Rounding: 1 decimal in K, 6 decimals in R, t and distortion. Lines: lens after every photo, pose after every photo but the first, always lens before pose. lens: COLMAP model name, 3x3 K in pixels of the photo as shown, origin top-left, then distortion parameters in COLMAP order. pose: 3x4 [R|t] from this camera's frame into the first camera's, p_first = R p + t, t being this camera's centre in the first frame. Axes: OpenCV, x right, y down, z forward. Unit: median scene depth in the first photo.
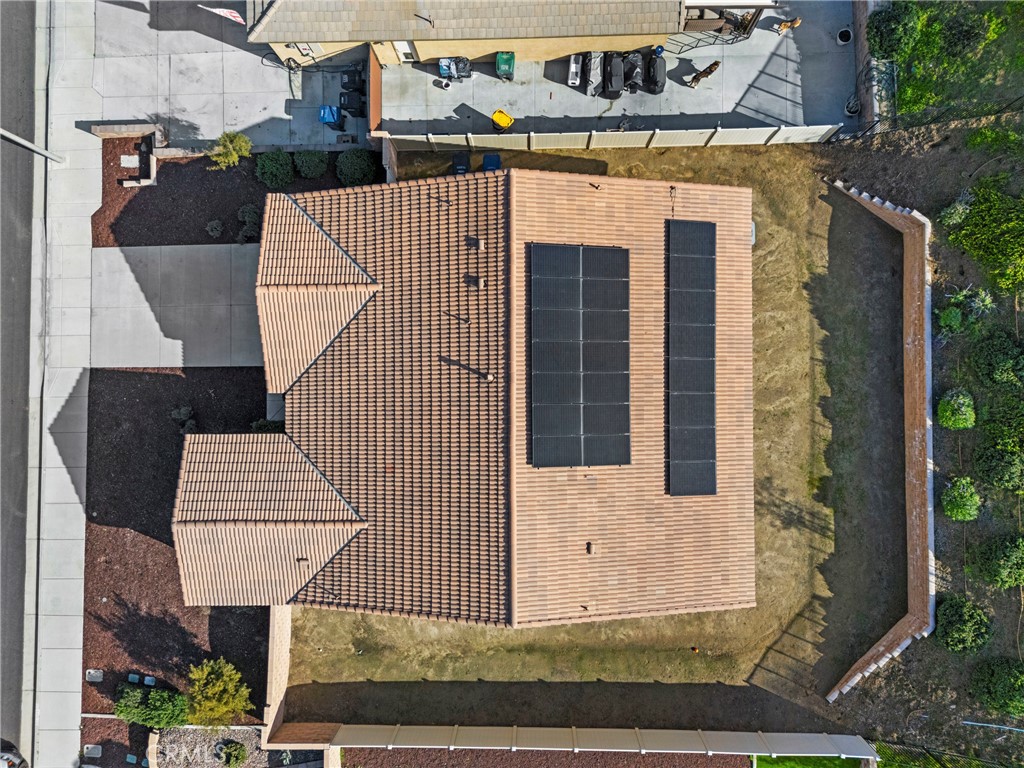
lens RADIAL K [[749.3, 0, 512.0], [0, 749.3, 384.0], [0, 0, 1]] dist [0.074354, -0.068072]
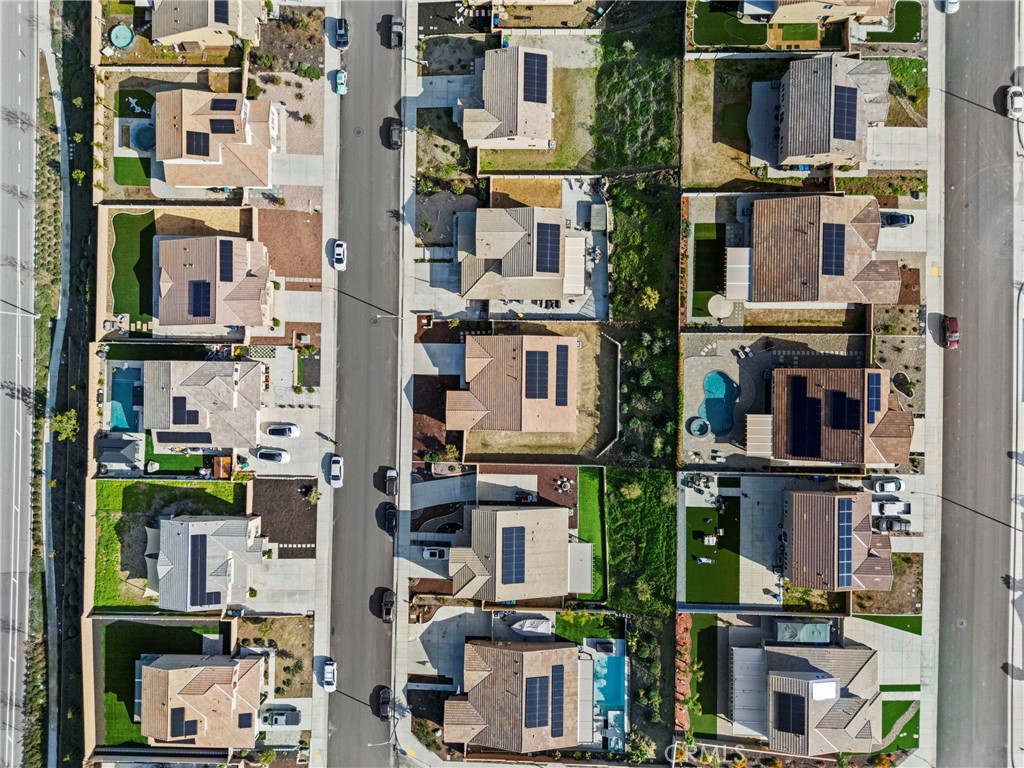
lens RADIAL K [[749.3, 0, 512.0], [0, 749.3, 384.0], [0, 0, 1]] dist [0.074354, -0.068072]
pose [[0.999808, 0.017409, 0.008993, -0.087955], [-0.017542, 0.999735, 0.014910, -0.039080], [-0.008731, -0.015065, 0.999848, -3.010253]]
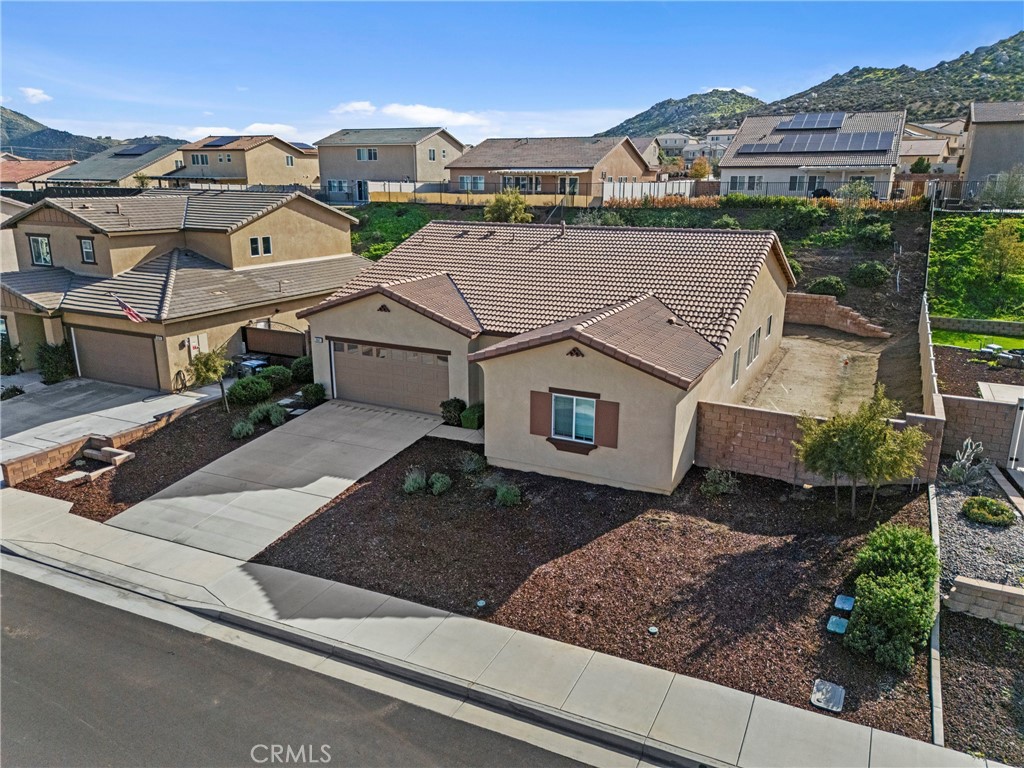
lens RADIAL K [[749.3, 0, 512.0], [0, 749.3, 384.0], [0, 0, 1]] dist [0.074354, -0.068072]
pose [[0.448084, -0.192406, 0.873041, -0.980107], [0.893102, 0.139883, -0.427552, 0.394653], [-0.039860, 0.971294, 0.234518, 0.774387]]
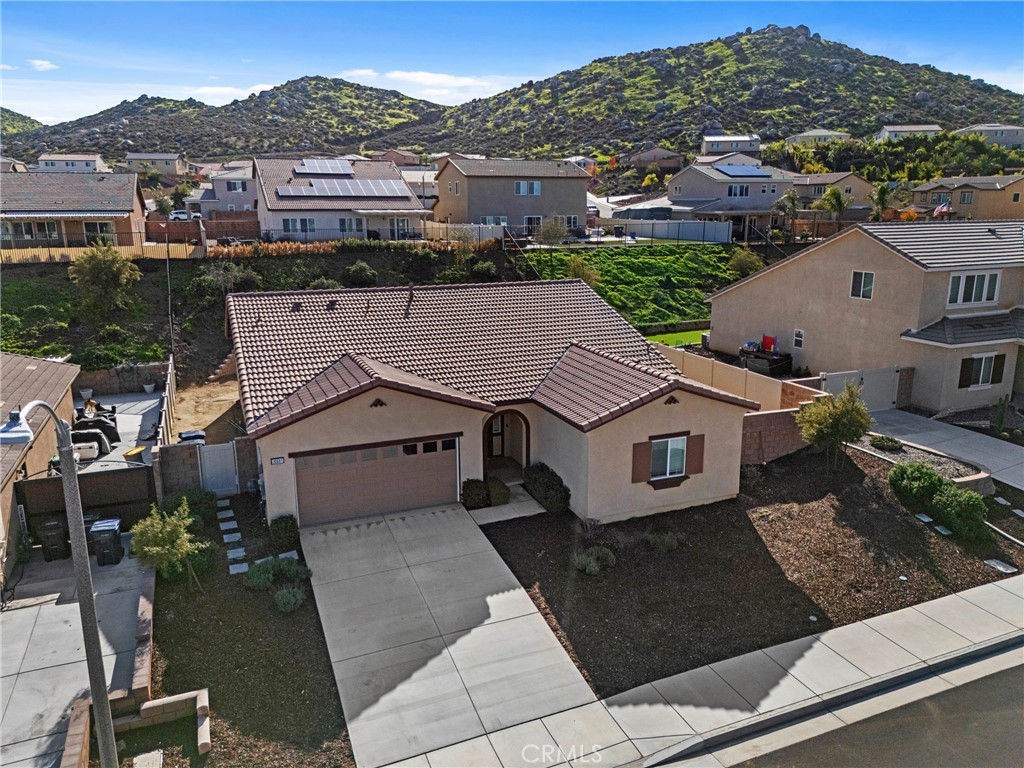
lens RADIAL K [[749.3, 0, 512.0], [0, 749.3, 384.0], [0, 0, 1]] dist [0.074354, -0.068072]
pose [[-0.372738, -0.173188, 0.911632, -1.003446], [0.927928, -0.073750, 0.365390, -0.256068], [0.003952, 0.982124, 0.188195, 0.740079]]
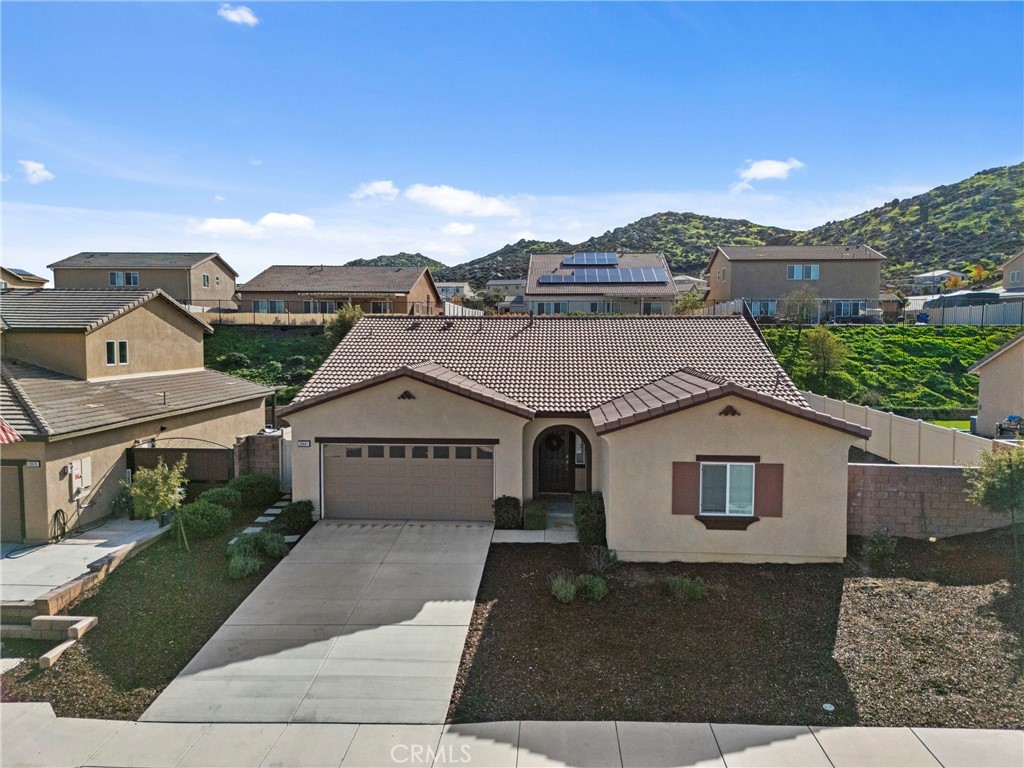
lens RADIAL K [[749.3, 0, 512.0], [0, 749.3, 384.0], [0, 0, 1]] dist [0.074354, -0.068072]
pose [[0.067835, -0.025521, 0.997370, -0.975870], [0.997422, 0.025172, -0.067195, 0.034097], [-0.023391, 0.999357, 0.027163, 0.864353]]
